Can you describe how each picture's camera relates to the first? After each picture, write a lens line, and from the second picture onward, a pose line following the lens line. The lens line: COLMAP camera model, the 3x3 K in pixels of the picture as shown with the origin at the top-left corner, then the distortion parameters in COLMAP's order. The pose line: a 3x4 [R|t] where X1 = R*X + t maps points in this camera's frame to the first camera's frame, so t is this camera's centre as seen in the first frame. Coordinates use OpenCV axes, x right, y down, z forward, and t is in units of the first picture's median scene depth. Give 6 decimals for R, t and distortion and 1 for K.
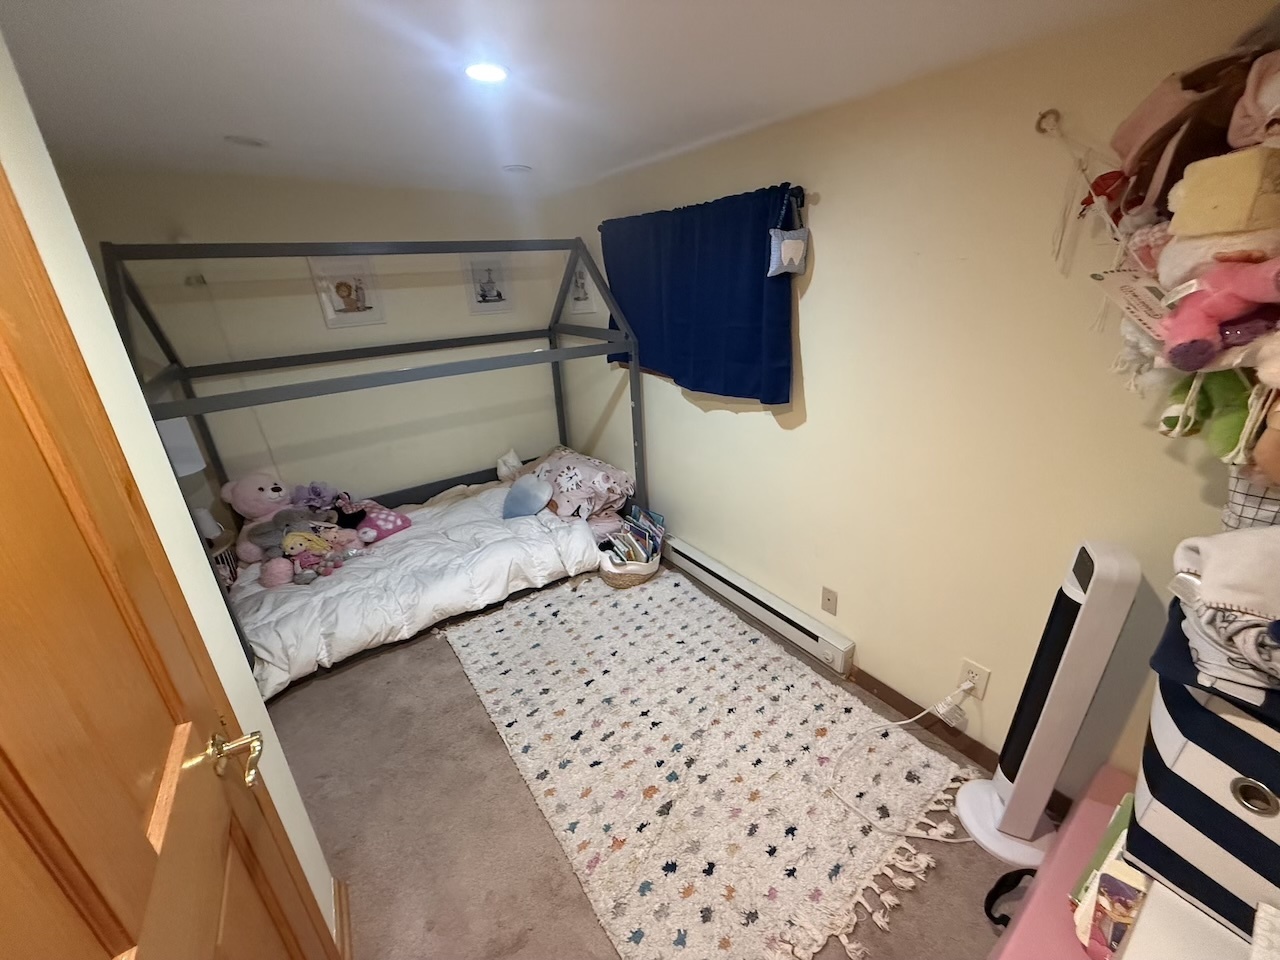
lens RADIAL K [[512.4, 0, 636.1], [0, 512.4, 489.3], [0, 0, 1]] dist [0.002863, -0.000433]
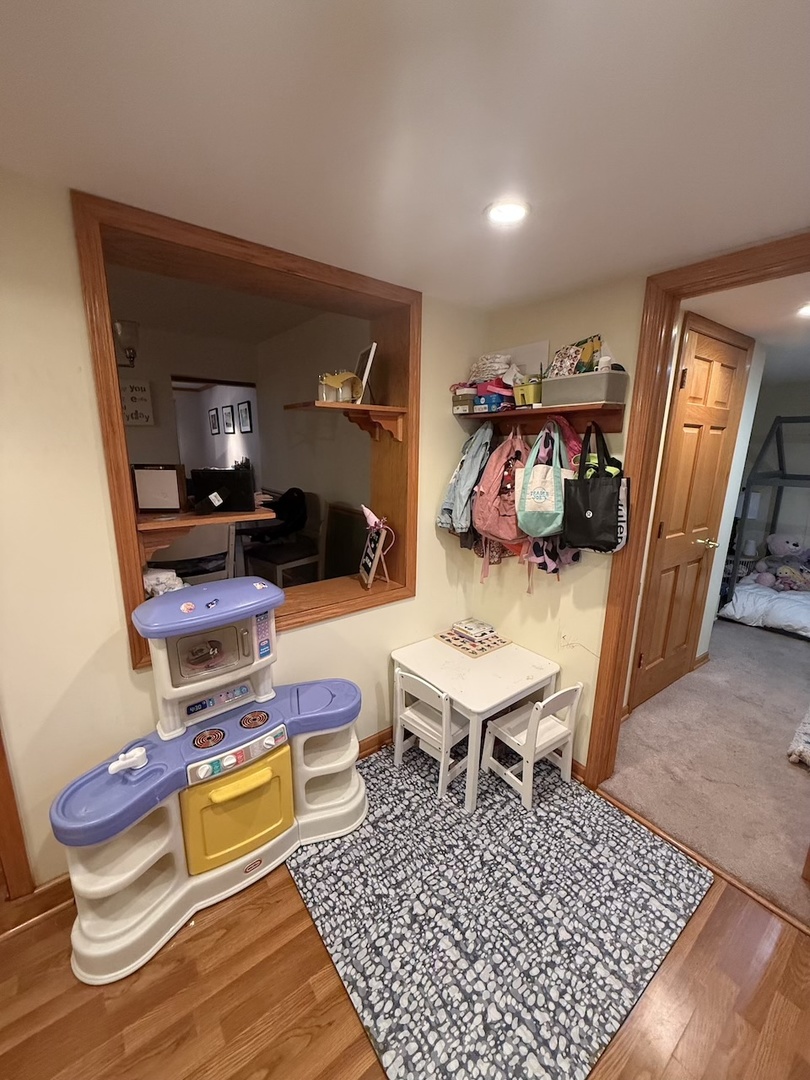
lens RADIAL K [[432.4, 0, 406.3], [0, 432.4, 534.6], [0, 0, 1]] dist [0.002863, -0.000433]
pose [[0.067469, 0.263251, -0.962365, 0.637868], [-0.401651, 0.890118, 0.215329, 0.185151], [0.913304, 0.372006, 0.165791, -0.489863]]
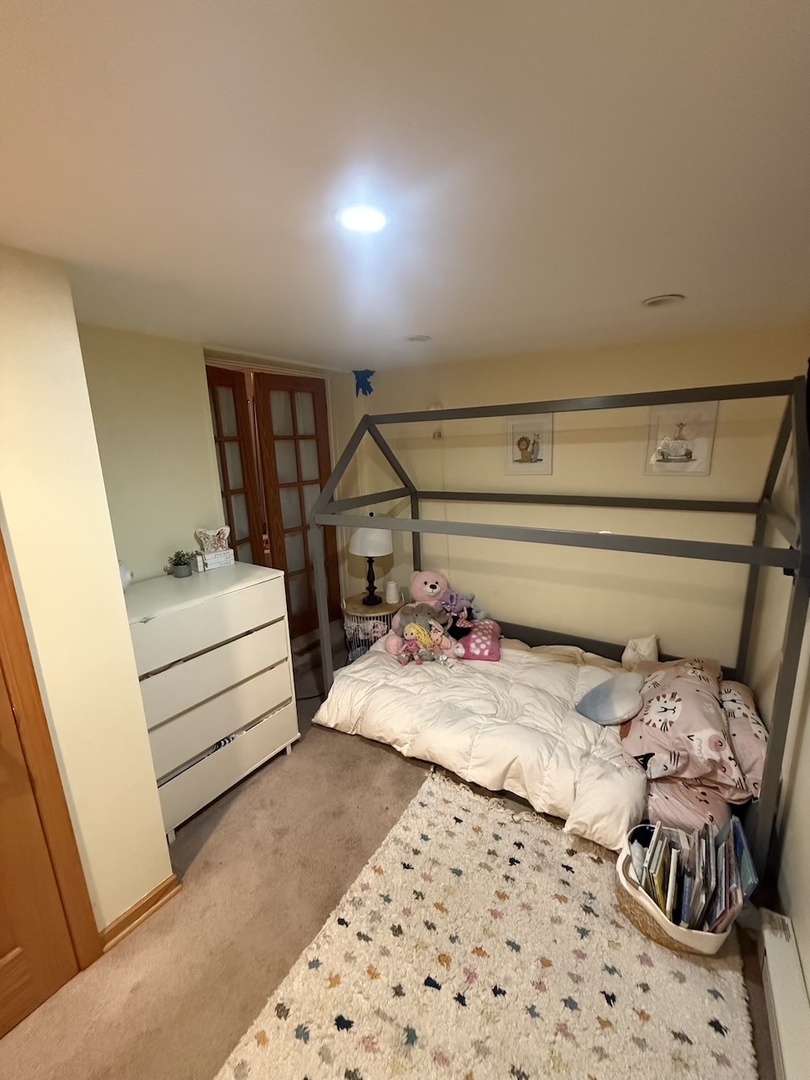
lens RADIAL K [[432.4, 0, 406.3], [0, 432.4, 534.6], [0, 0, 1]] dist [0.002863, -0.000433]
pose [[0.398673, 0.225372, -0.888970, 0.223643], [-0.343858, 0.935353, 0.082922, -0.190665], [0.850189, 0.272621, 0.450396, 0.402933]]
